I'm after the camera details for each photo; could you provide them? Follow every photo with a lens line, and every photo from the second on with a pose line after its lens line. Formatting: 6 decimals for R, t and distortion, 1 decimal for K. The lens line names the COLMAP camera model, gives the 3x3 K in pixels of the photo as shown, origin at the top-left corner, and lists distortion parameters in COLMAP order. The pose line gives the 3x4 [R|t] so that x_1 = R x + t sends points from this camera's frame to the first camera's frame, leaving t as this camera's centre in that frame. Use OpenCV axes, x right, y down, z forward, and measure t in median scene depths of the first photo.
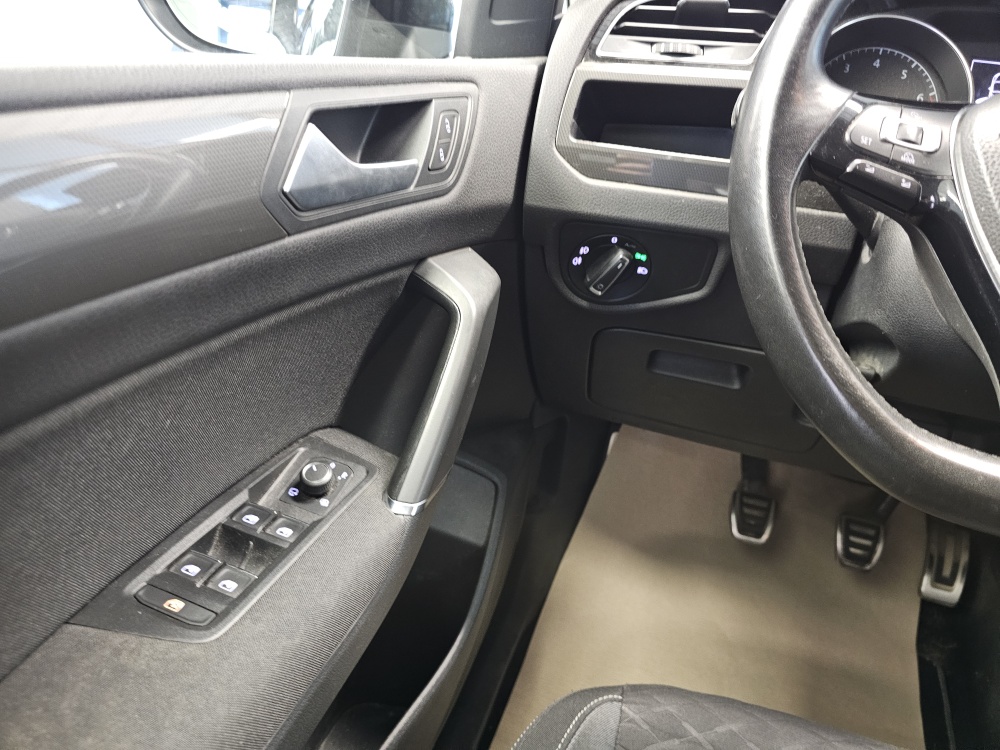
lens RADIAL K [[688.6, 0, 491.6], [0, 688.6, 369.8], [0, 0, 1]] dist [0.035399, -0.046924]
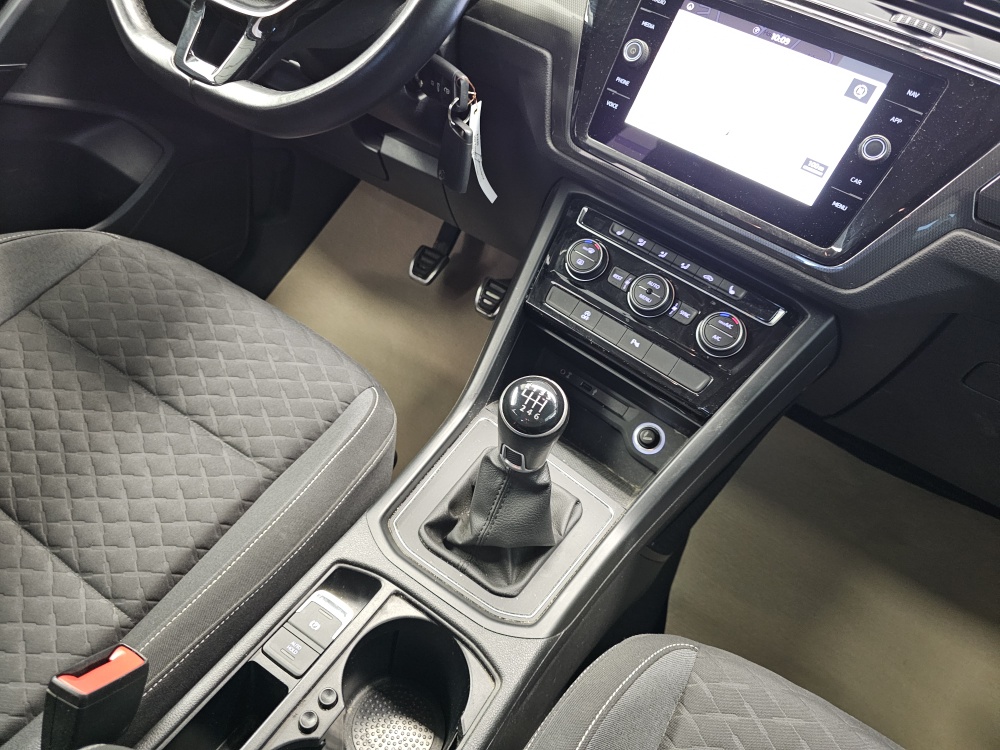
lens RADIAL K [[688.6, 0, 493.1], [0, 688.6, 366.0], [0, 0, 1]] dist [0.035399, -0.046924]
pose [[0.968232, 0.233697, -0.088954, 1.201500], [-0.216792, 0.961806, 0.167122, 0.279063], [0.124612, -0.142528, 0.981915, -0.512740]]
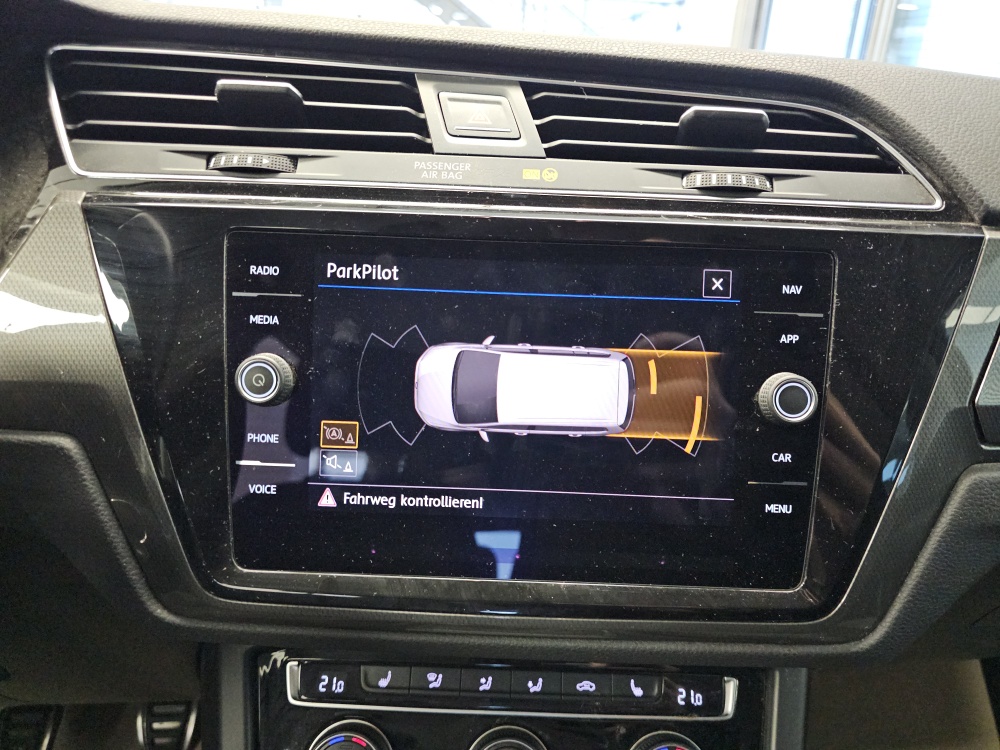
lens RADIAL K [[688.6, 0, 506.9], [0, 688.6, 366.5], [0, 0, 1]] dist [0.035399, -0.046924]
pose [[0.906231, -0.196687, 0.374246, 1.177470], [0.230934, 0.971760, -0.048488, -0.027732], [-0.354141, 0.130368, 0.926061, 0.169721]]
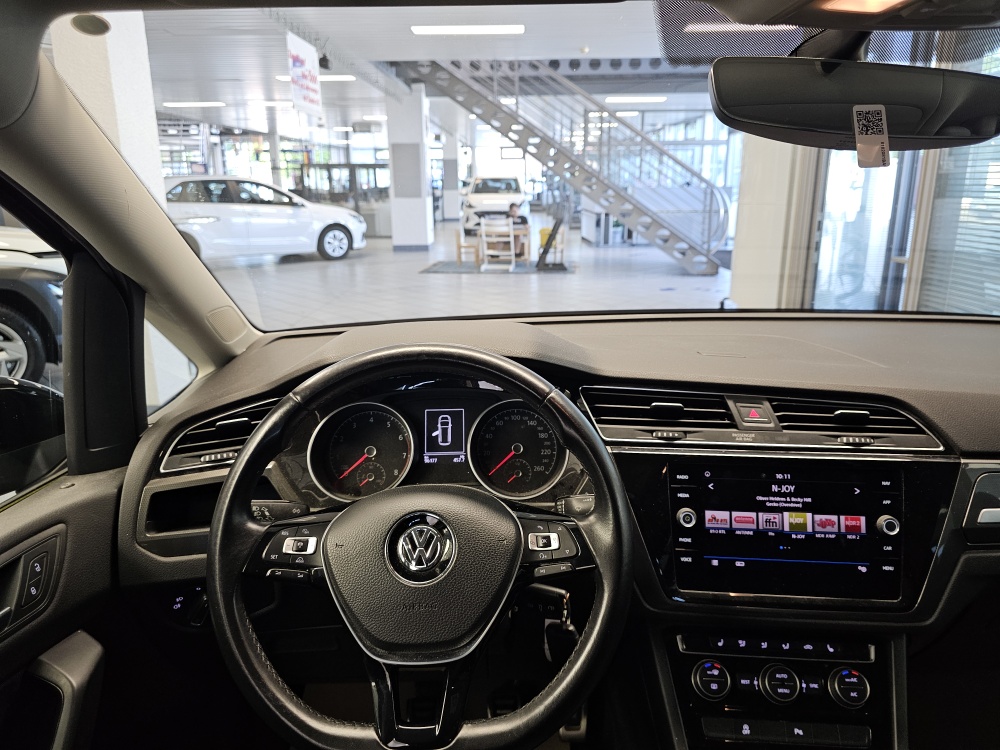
lens RADIAL K [[688.6, 0, 496.9], [0, 688.6, 350.8], [0, 0, 1]] dist [0.035399, -0.046924]
pose [[0.936739, -0.164432, 0.309001, 0.409696], [0.235208, 0.949476, -0.207779, -0.219915], [-0.259224, 0.267314, 0.928087, -0.645800]]
